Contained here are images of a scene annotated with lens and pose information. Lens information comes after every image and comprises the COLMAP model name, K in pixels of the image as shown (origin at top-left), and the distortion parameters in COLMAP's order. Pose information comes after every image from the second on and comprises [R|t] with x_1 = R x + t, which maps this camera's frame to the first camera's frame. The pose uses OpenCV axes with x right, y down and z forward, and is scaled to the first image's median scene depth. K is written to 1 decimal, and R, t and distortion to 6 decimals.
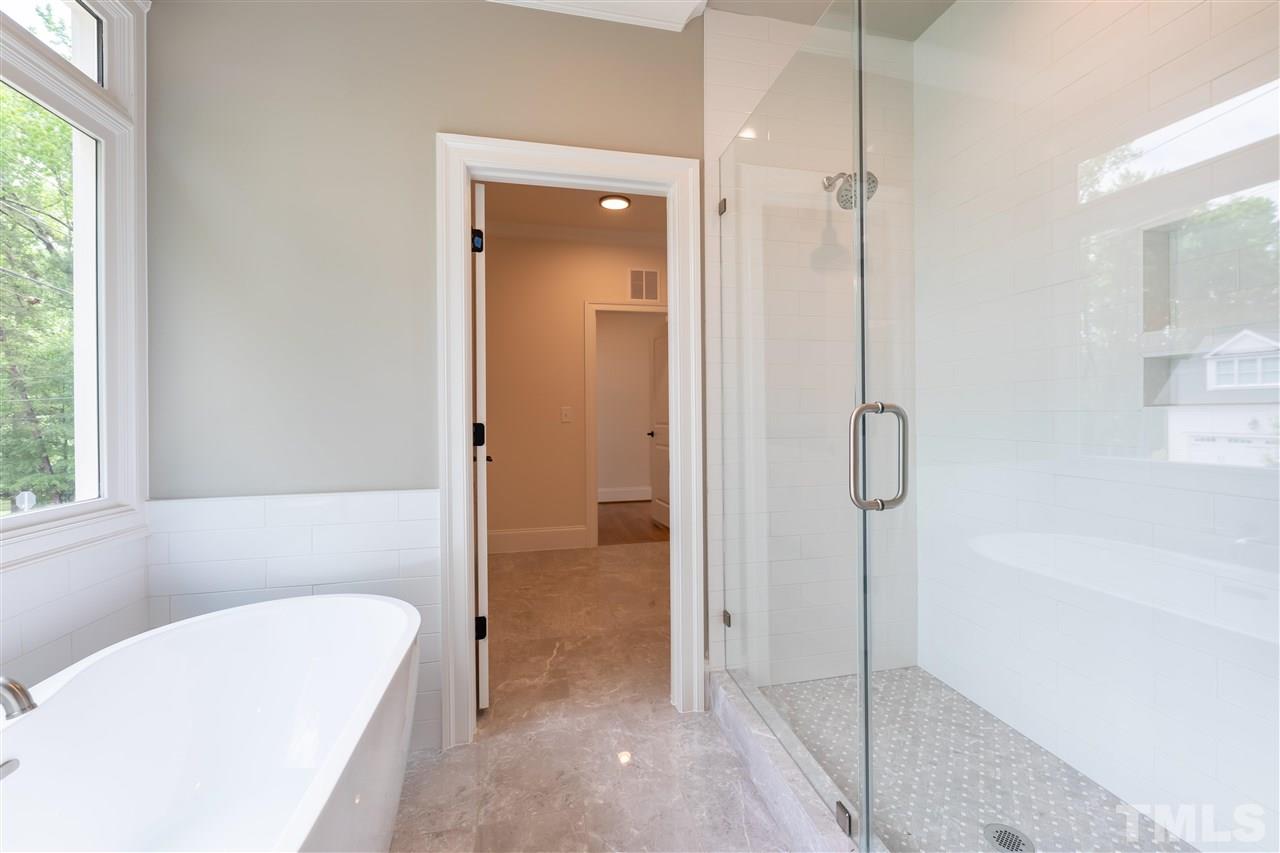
lens RADIAL K [[528.0, 0, 644.5], [0, 528.0, 415.4], [0, 0, 1]] dist [0.002606, -0.000218]
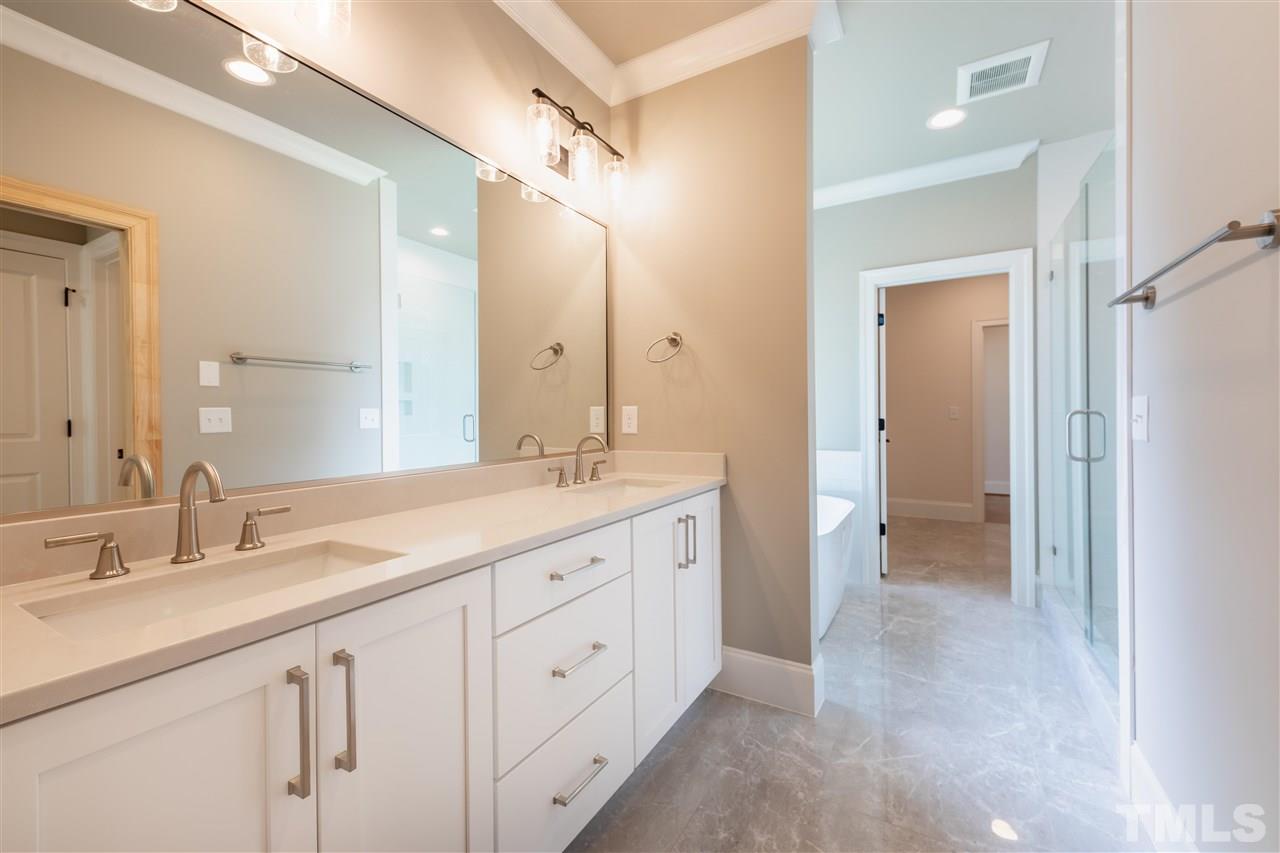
lens RADIAL K [[528.0, 0, 646.2], [0, 528.0, 413.6], [0, 0, 1]] dist [0.002606, -0.000218]
pose [[0.752937, 0.002258, -0.658088, 0.272778], [0.000801, 0.999990, 0.004347, -0.011652], [0.658092, -0.003801, 0.752928, -0.901492]]
